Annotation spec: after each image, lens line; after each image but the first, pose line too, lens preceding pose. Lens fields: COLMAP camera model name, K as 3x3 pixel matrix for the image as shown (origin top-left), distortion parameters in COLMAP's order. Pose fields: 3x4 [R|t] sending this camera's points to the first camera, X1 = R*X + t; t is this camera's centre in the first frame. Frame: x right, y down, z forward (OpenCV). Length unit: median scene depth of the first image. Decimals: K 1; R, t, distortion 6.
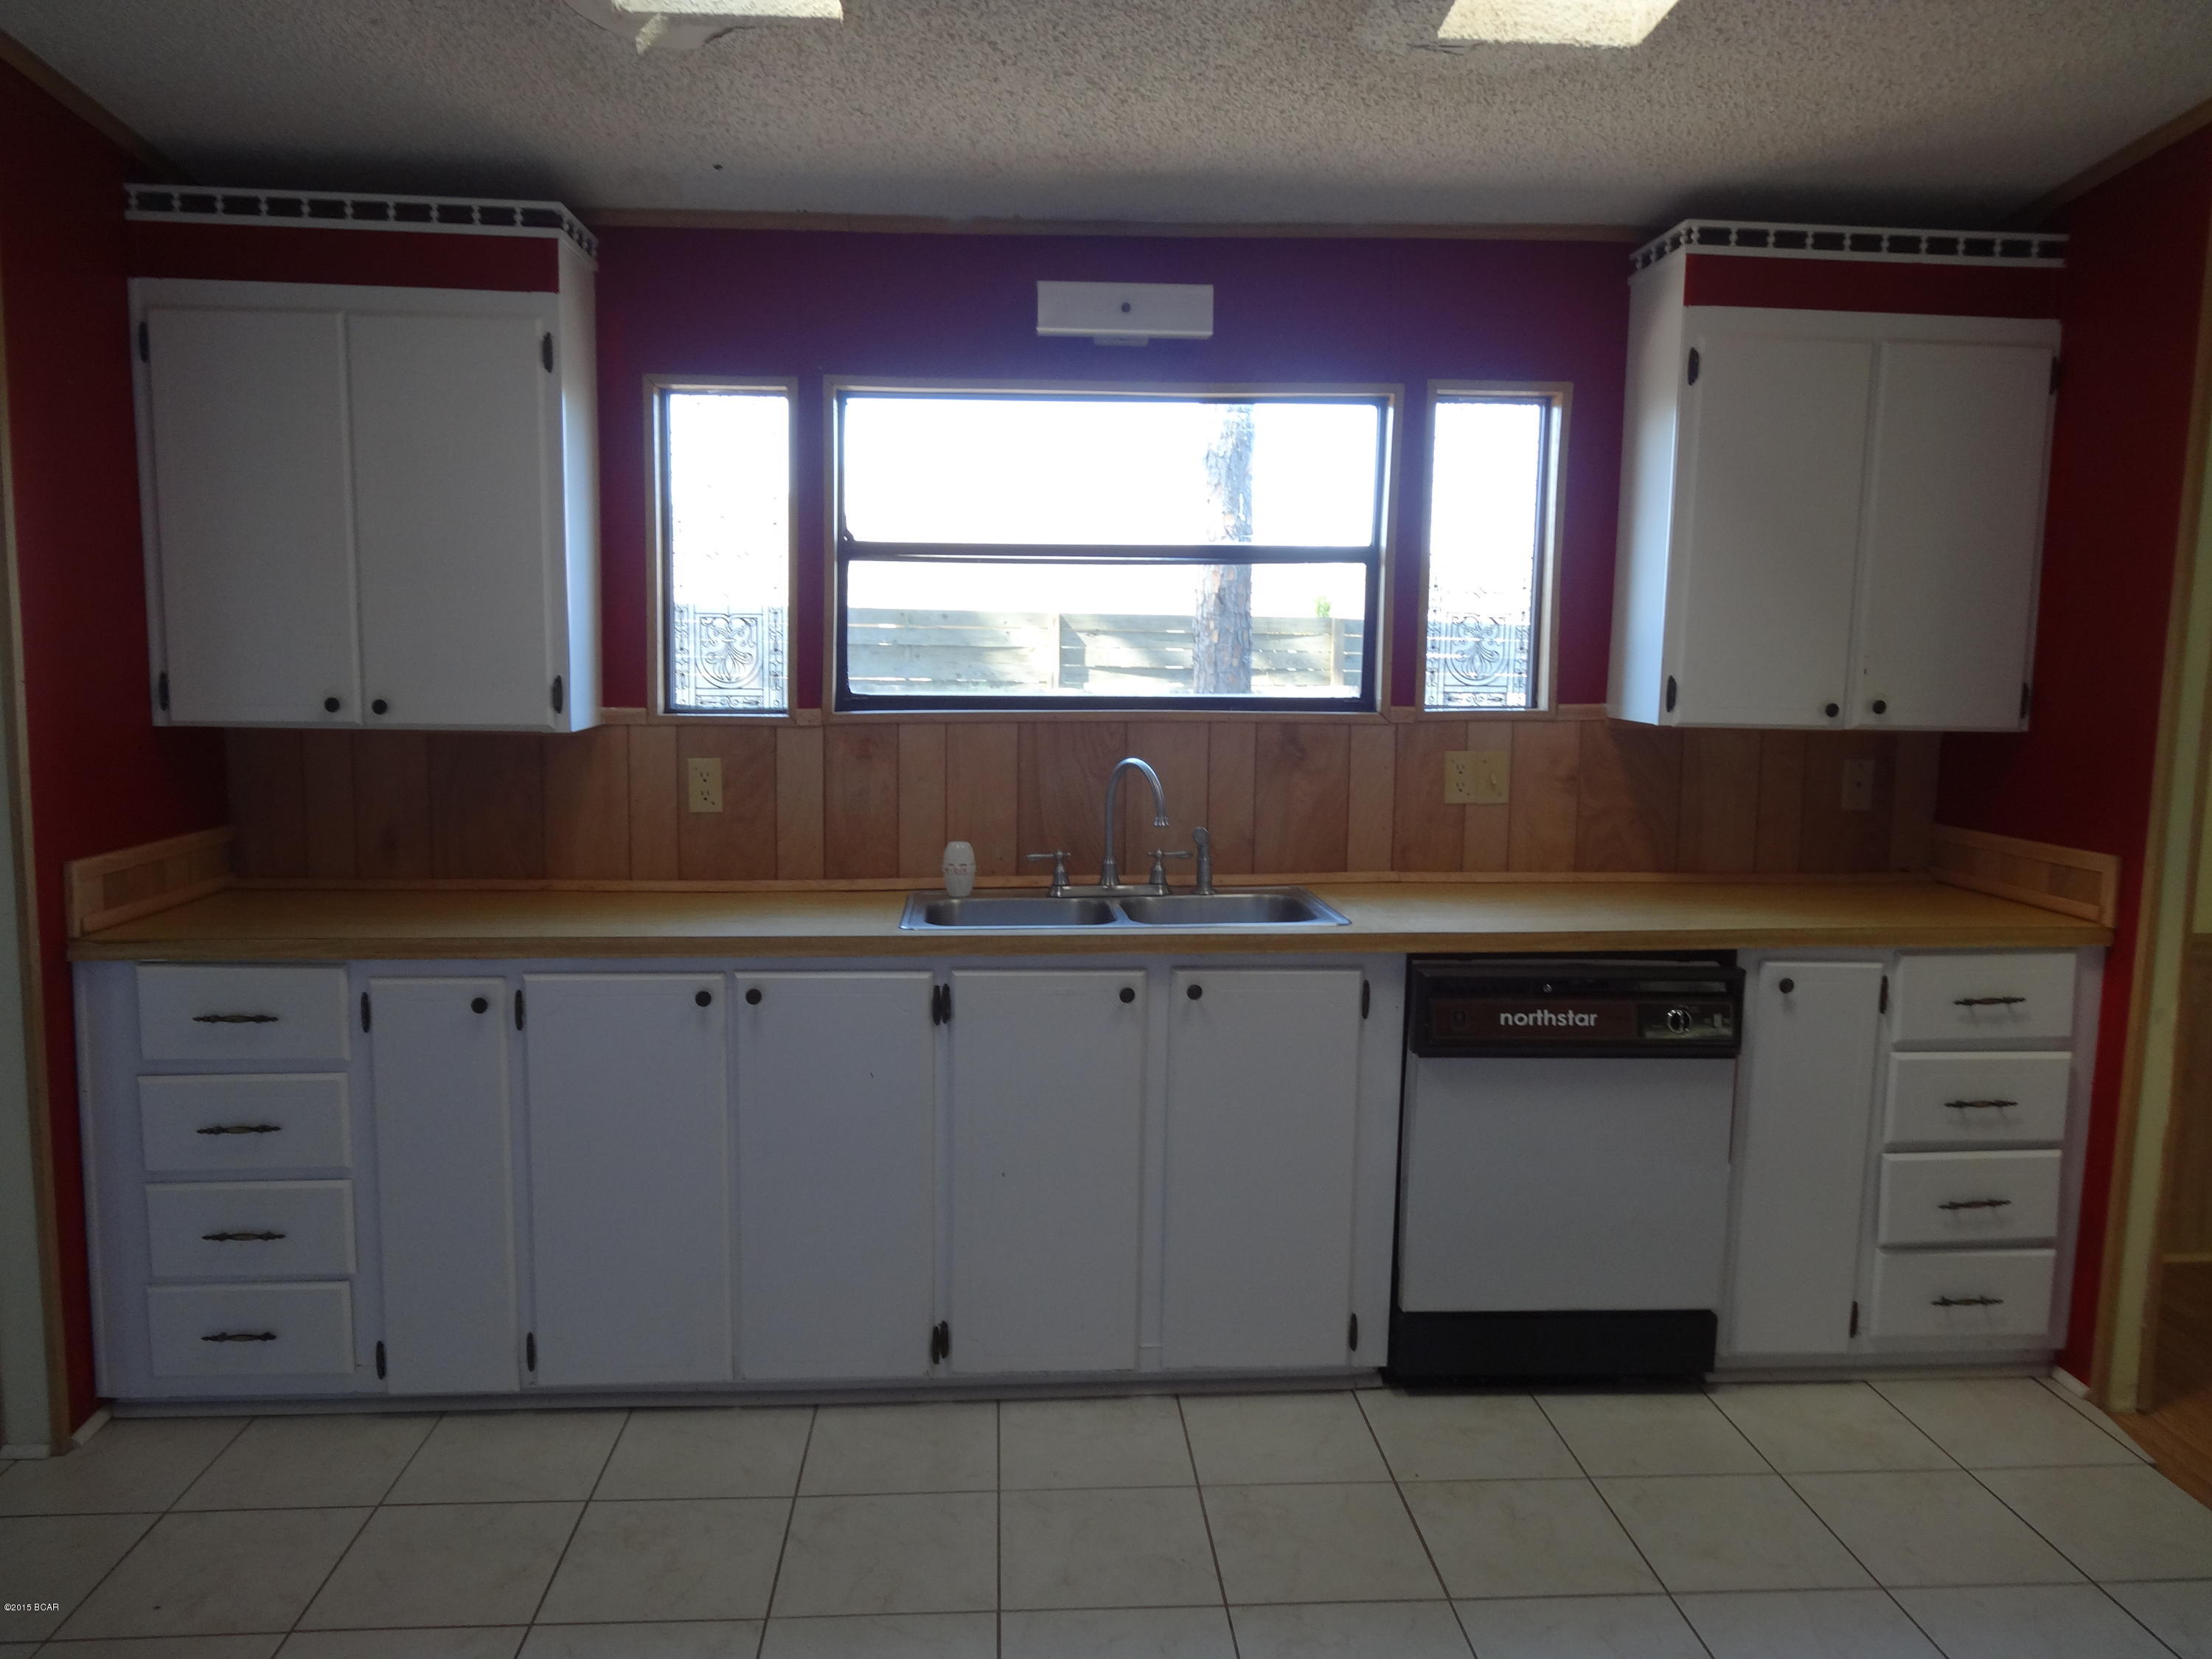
lens RADIAL K [[1580.9, 0, 1097.7], [0, 1580.9, 844.5], [0, 0, 1]] dist [0.001987, -0.001677]
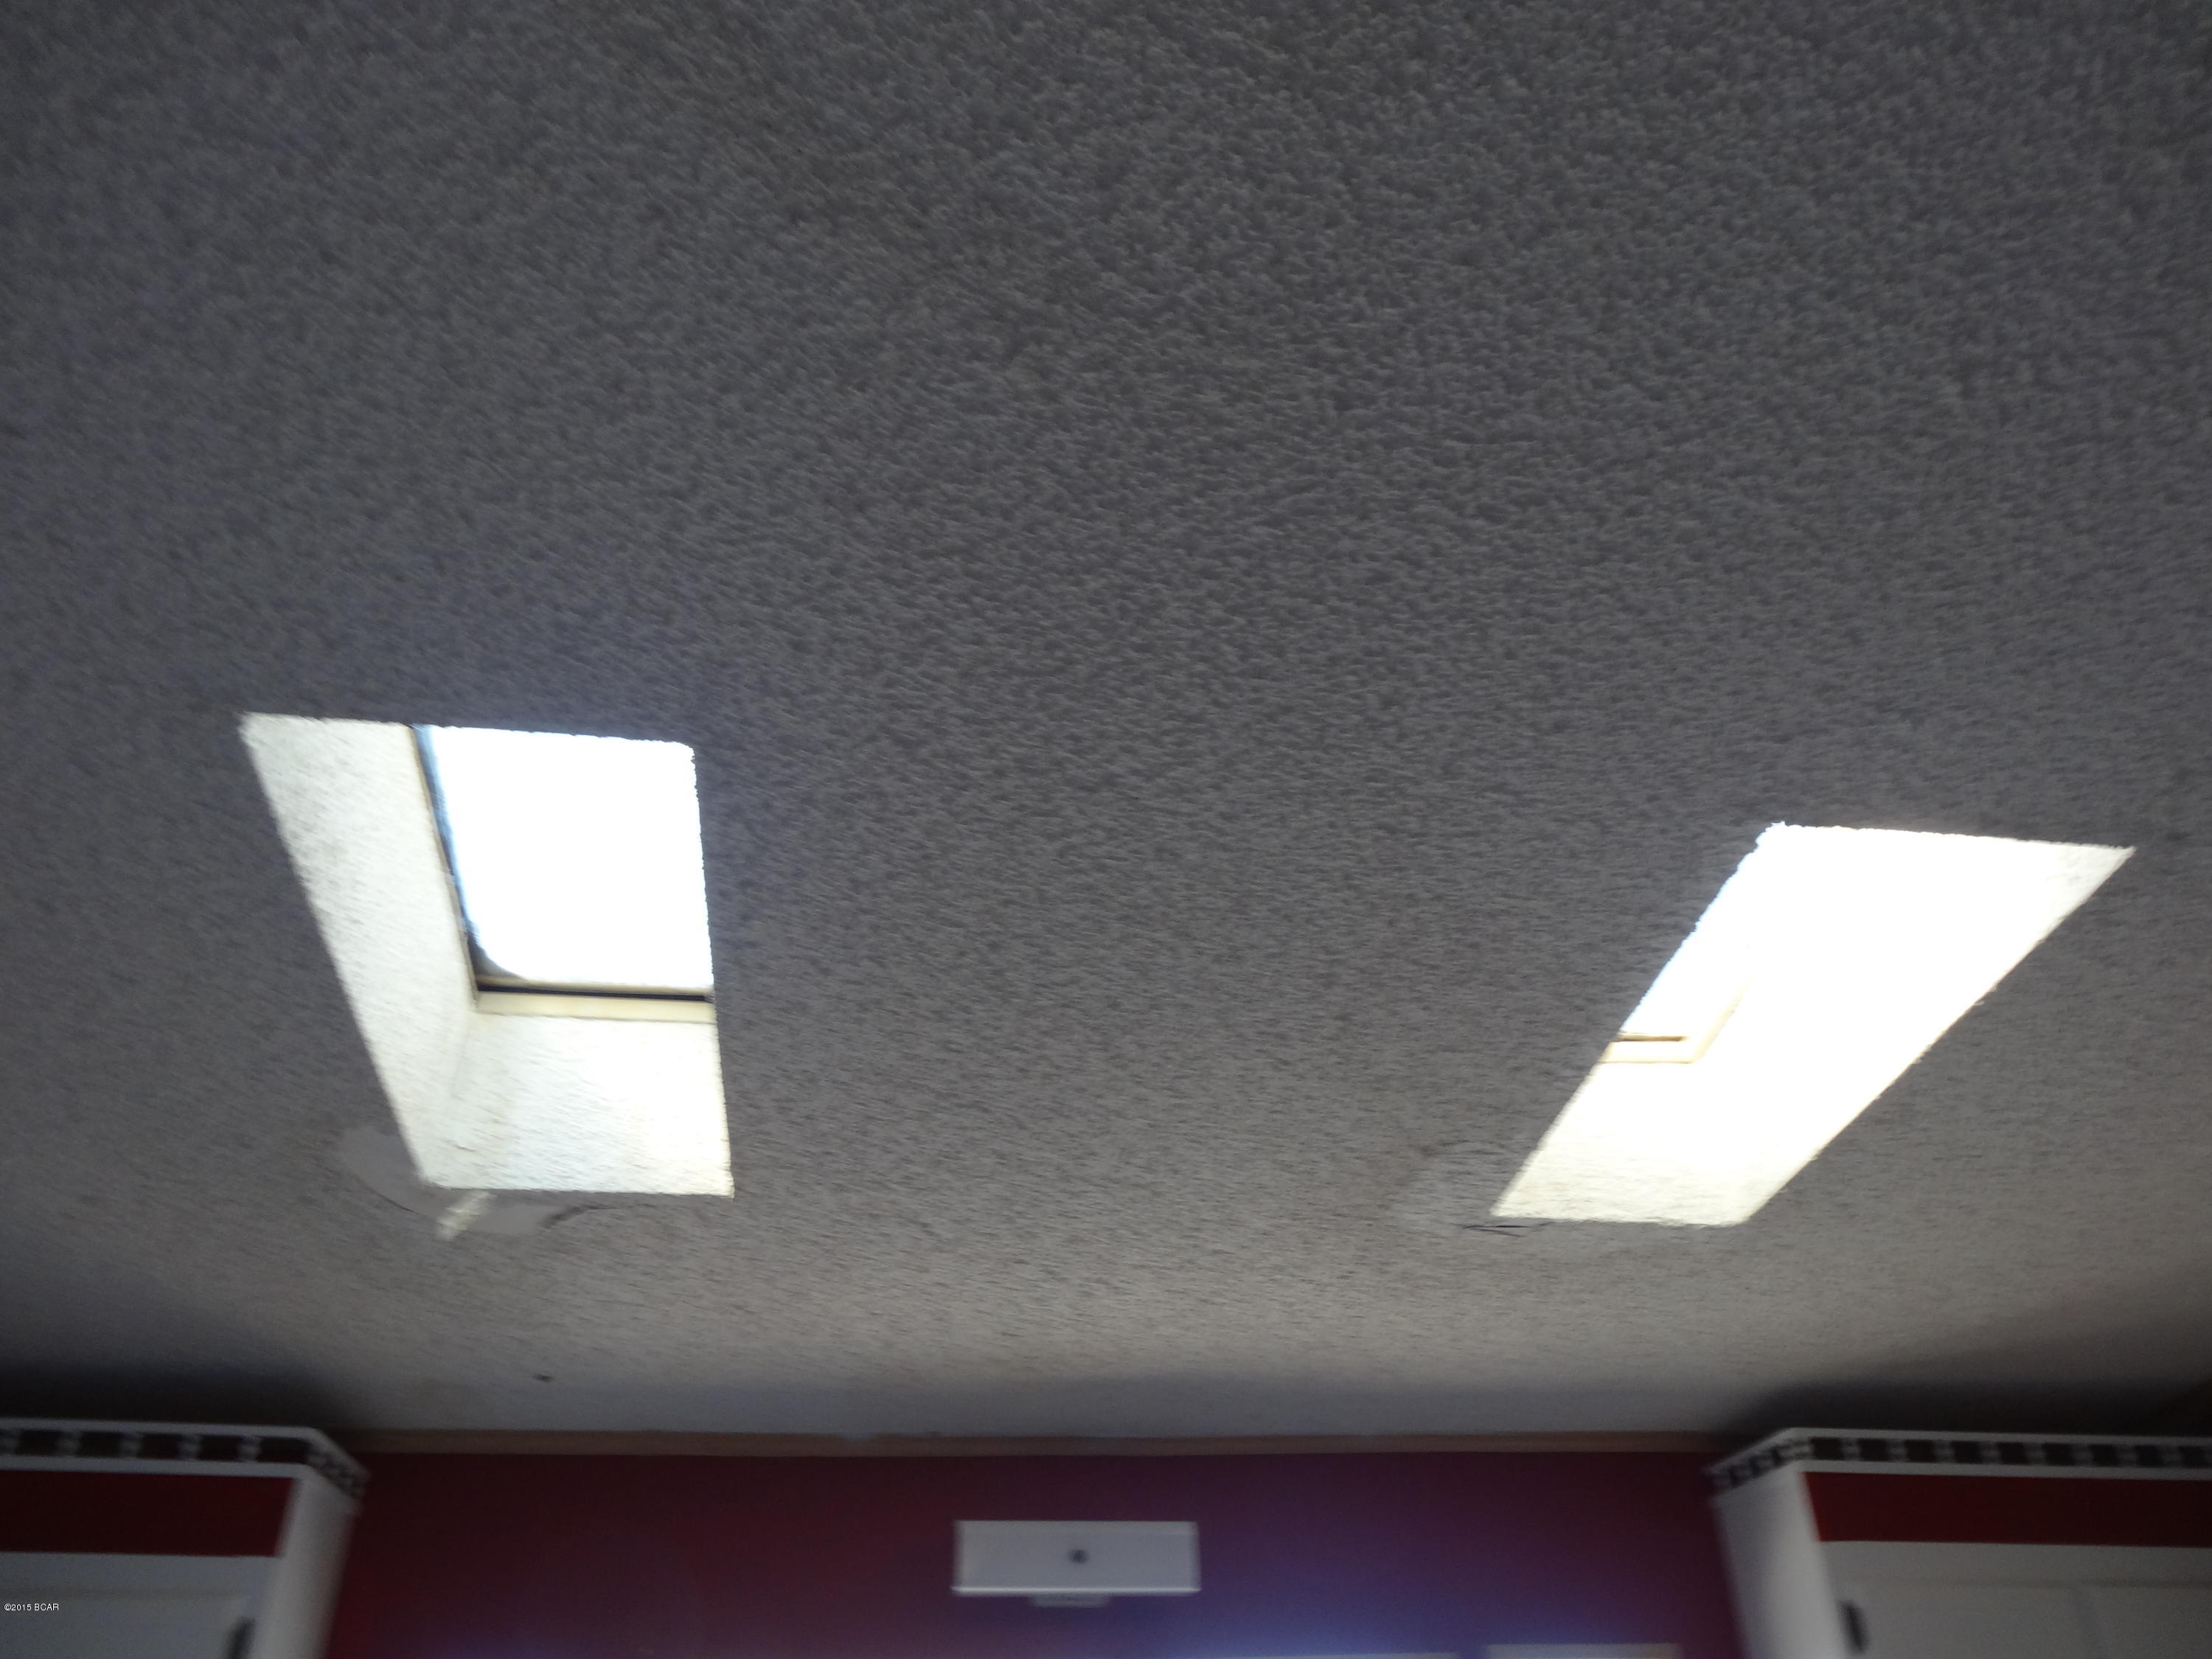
lens RADIAL K [[1617.9, 0, 1097.8], [0, 1617.9, 829.4], [0, 0, 1]] dist [-0.008577, 0.001404]
pose [[0.997579, 0.012505, 0.068408, -0.033209], [0.035313, 0.756340, -0.653225, -0.116515], [-0.059909, 0.654059, 0.754067, 0.236957]]
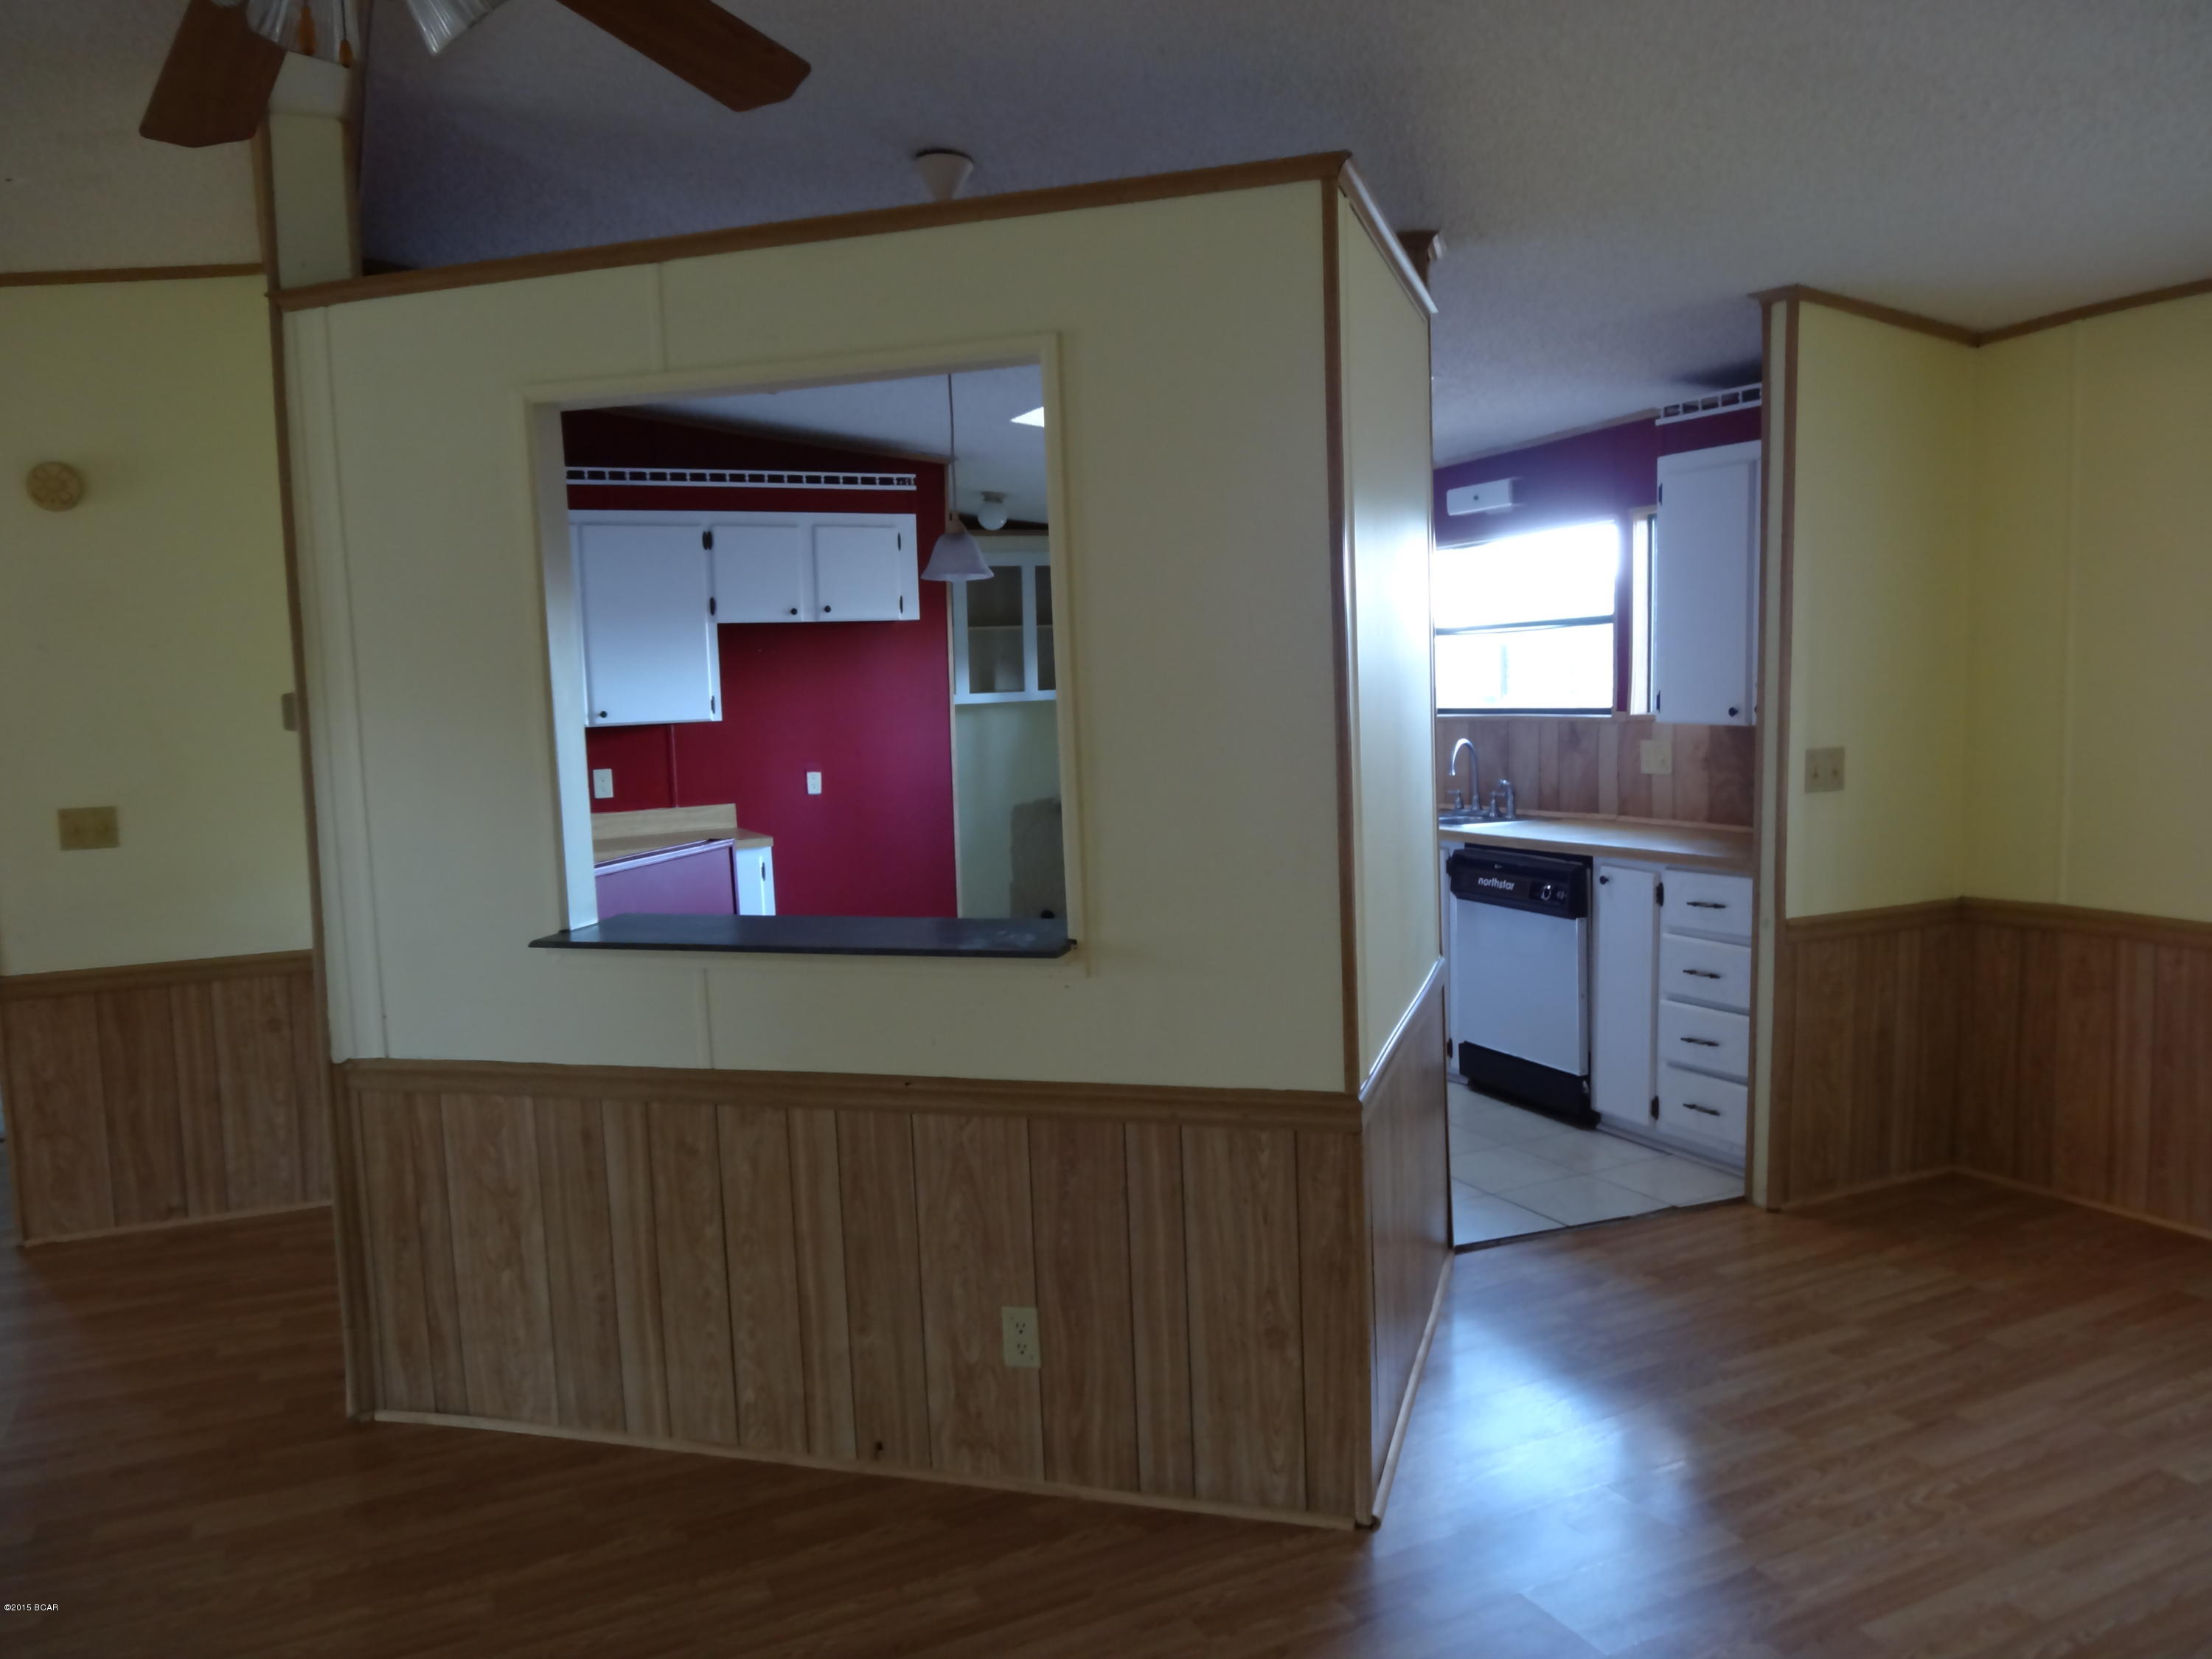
lens RADIAL K [[1616.4, 0, 1100.5], [0, 1616.4, 829.5], [0, 0, 1]] dist [-0.008980, 0.000308]
pose [[0.391525, 0.064467, -0.917906, 1.794798], [-0.084843, 0.995823, 0.033751, 0.025130], [0.916248, 0.064663, 0.395359, -0.145926]]
